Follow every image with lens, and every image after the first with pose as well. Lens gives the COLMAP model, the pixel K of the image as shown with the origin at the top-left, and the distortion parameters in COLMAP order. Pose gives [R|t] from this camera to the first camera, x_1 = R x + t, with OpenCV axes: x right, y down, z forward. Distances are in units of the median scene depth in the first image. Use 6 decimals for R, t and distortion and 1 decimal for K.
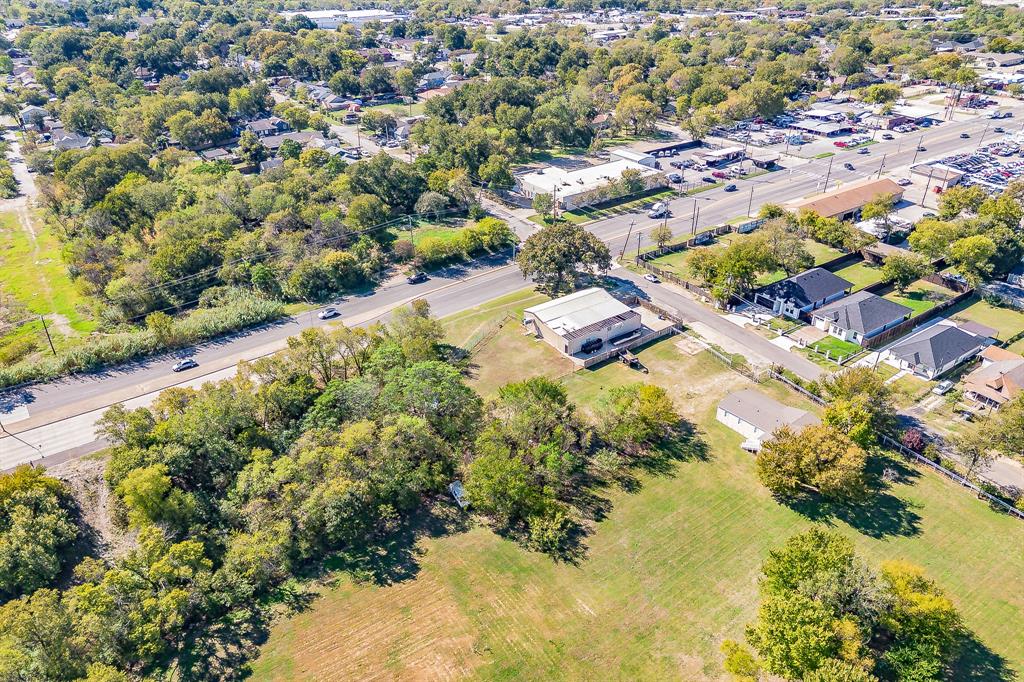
lens RADIAL K [[726.0, 0, 512.0], [0, 726.0, 341.0], [0, 0, 1]] dist [0.057223, -0.004496]
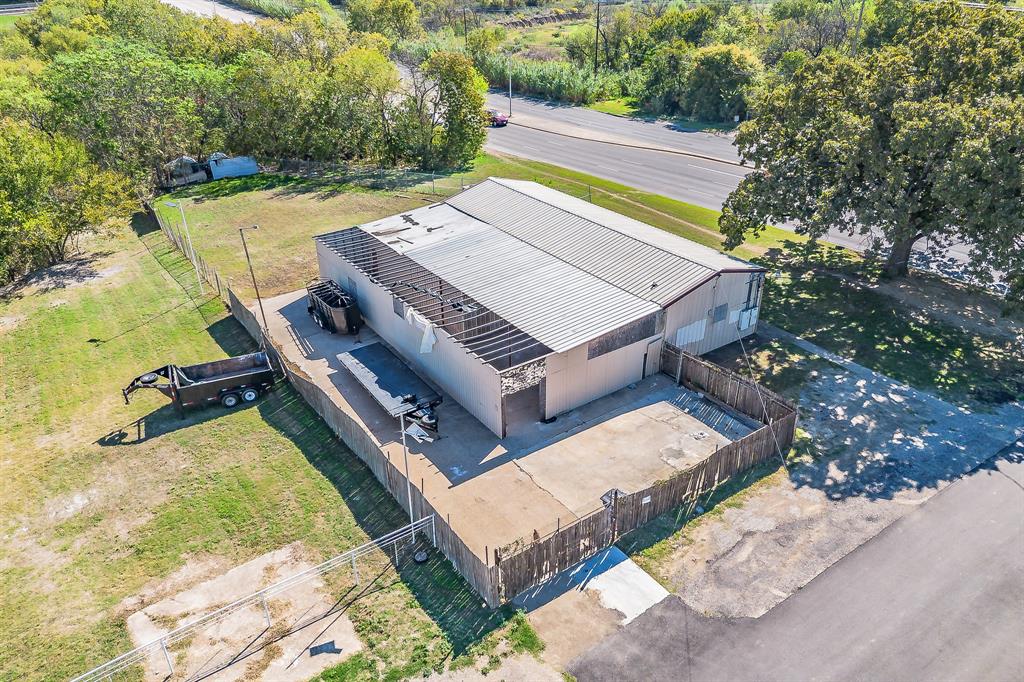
lens RADIAL K [[726.0, 0, 512.0], [0, 726.0, 341.0], [0, 0, 1]] dist [0.057223, -0.004496]
pose [[0.003175, 0.483963, -0.875083, 0.345258], [-0.477282, 0.769715, 0.423958, -0.126377], [0.878744, 0.416316, 0.233431, 0.978813]]
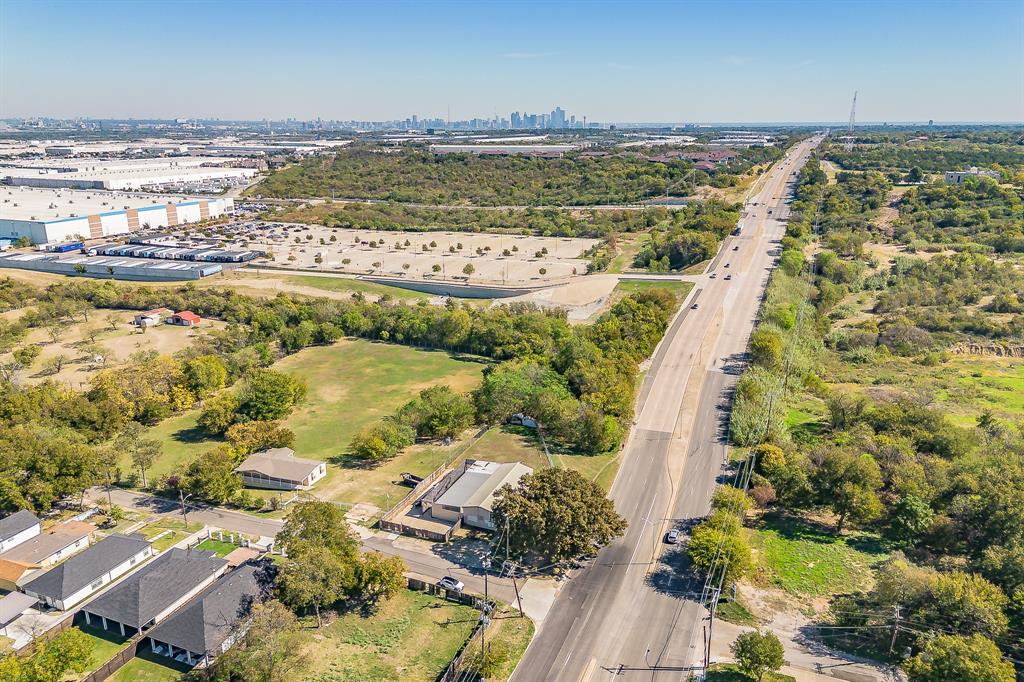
lens RADIAL K [[726.0, 0, 512.0], [0, 726.0, 341.0], [0, 0, 1]] dist [0.057223, -0.004496]
pose [[-0.839576, 0.171461, -0.515474, 0.536227], [-0.255740, 0.712411, 0.653504, -0.831888], [0.479280, 0.680493, -0.554274, 1.463666]]
